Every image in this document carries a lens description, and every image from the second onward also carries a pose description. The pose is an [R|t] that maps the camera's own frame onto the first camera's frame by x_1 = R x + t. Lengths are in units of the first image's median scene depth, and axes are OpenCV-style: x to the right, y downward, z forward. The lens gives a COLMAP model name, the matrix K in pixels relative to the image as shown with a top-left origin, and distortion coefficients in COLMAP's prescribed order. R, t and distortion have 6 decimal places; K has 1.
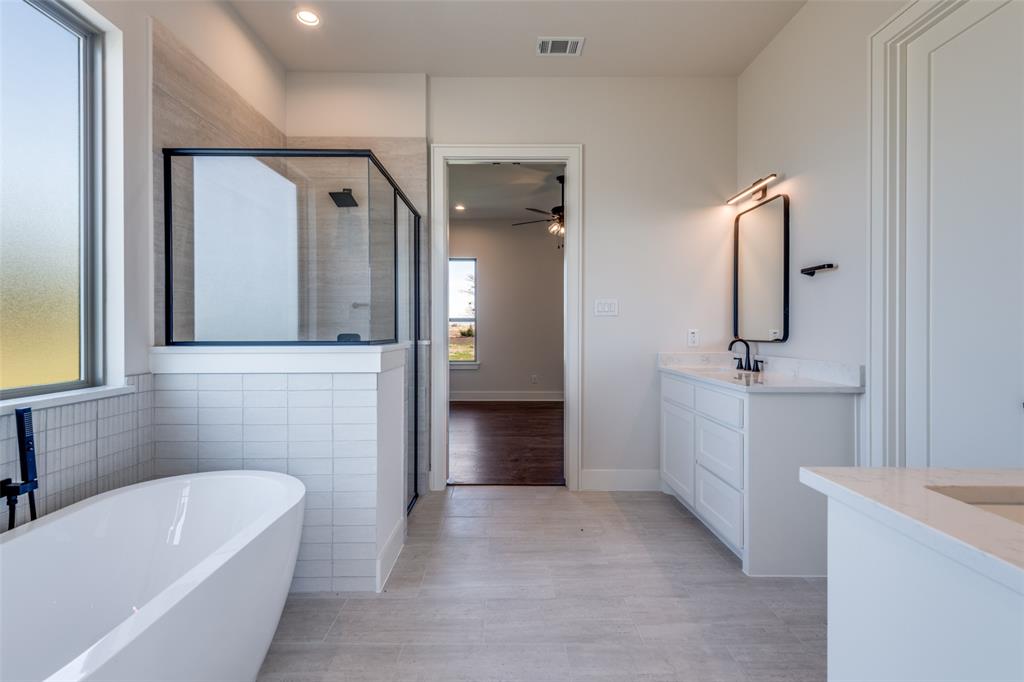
lens RADIAL K [[468.8, 0, 509.6], [0, 468.8, 332.9], [0, 0, 1]] dist [-0.000475, -0.000310]
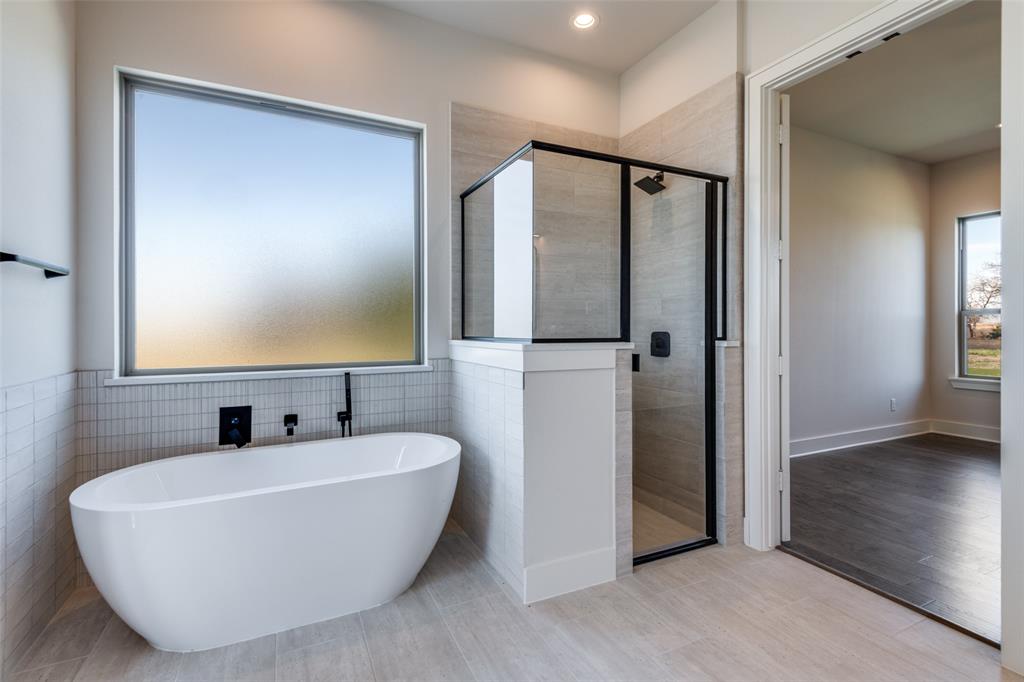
lens RADIAL K [[471.6, 0, 511.6], [0, 471.6, 327.8], [0, 0, 1]] dist [0.001945, 0.000017]
pose [[0.422972, -0.000091, -0.906143, 0.576010], [-0.004229, 0.999989, -0.002075, -0.003896], [0.906133, 0.004709, 0.422967, 0.567316]]
